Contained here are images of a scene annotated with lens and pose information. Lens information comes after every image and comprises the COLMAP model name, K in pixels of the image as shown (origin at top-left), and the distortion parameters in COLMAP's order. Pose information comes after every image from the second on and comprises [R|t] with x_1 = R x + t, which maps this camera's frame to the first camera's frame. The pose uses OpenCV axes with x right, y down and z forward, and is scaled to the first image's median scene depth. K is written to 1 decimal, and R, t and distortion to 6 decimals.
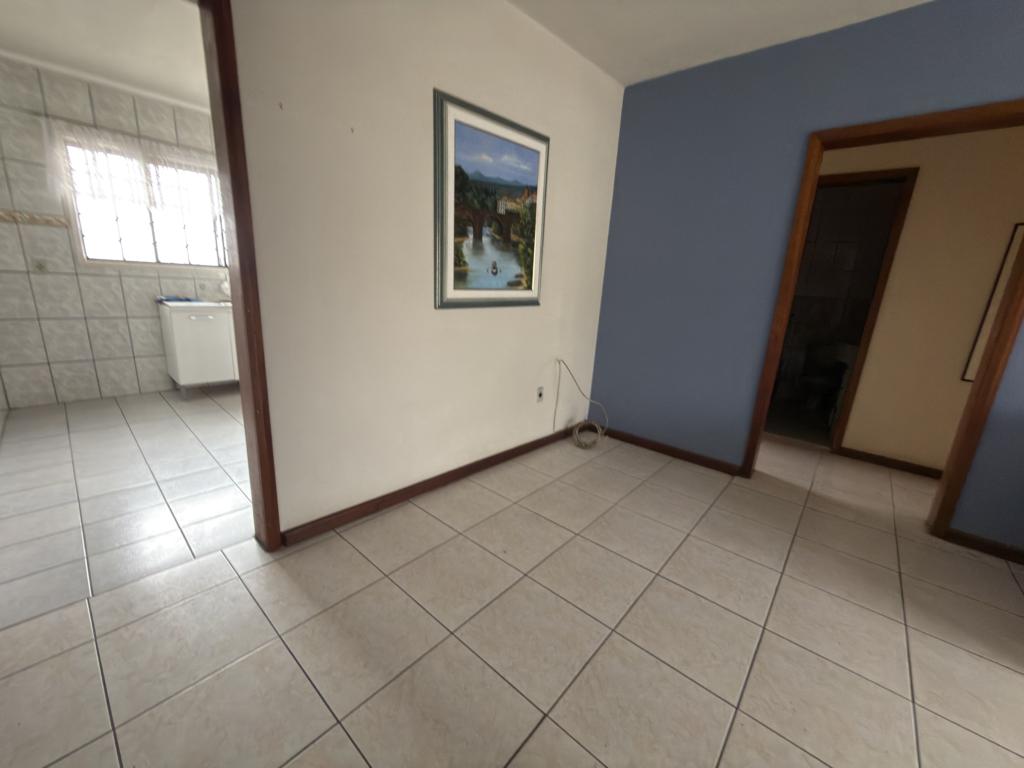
lens RADIAL K [[406.7, 0, 512.3], [0, 406.7, 386.0], [0, 0, 1]] dist [-0.000826, -0.000312]
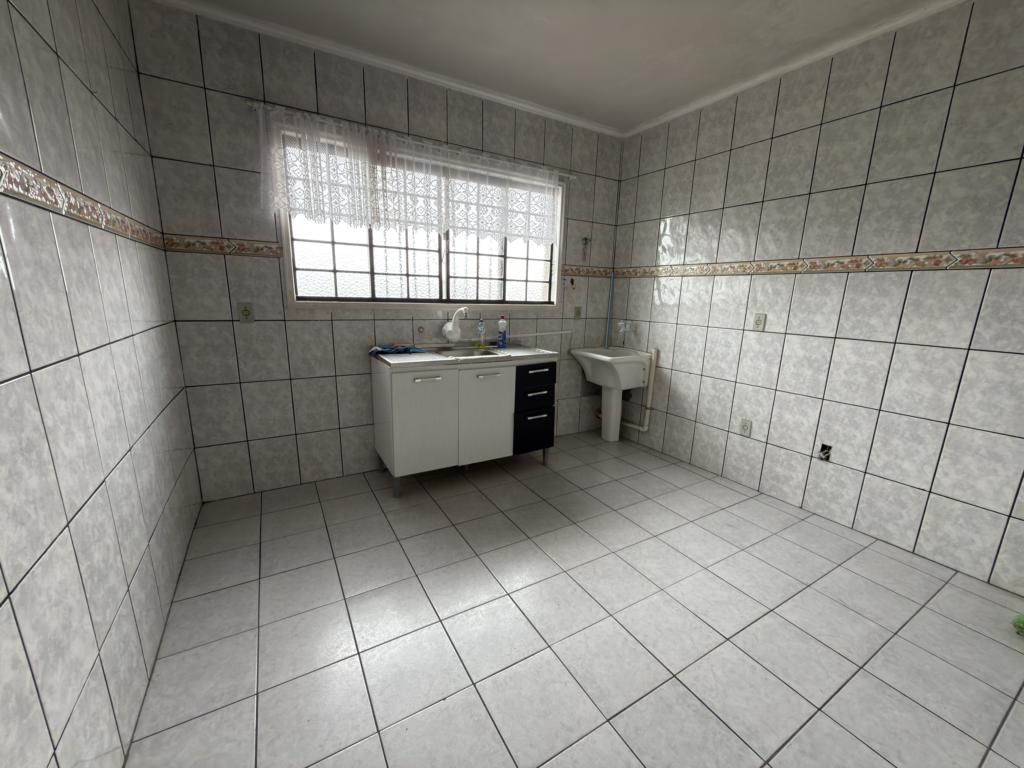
lens RADIAL K [[406.7, 0, 510.3], [0, 406.7, 385.3], [0, 0, 1]] dist [-0.000826, -0.000312]
pose [[0.949498, 0.022573, -0.312960, -0.448548], [-0.039733, 0.998030, -0.048563, -0.137385], [0.311247, 0.058545, 0.948524, 0.431701]]
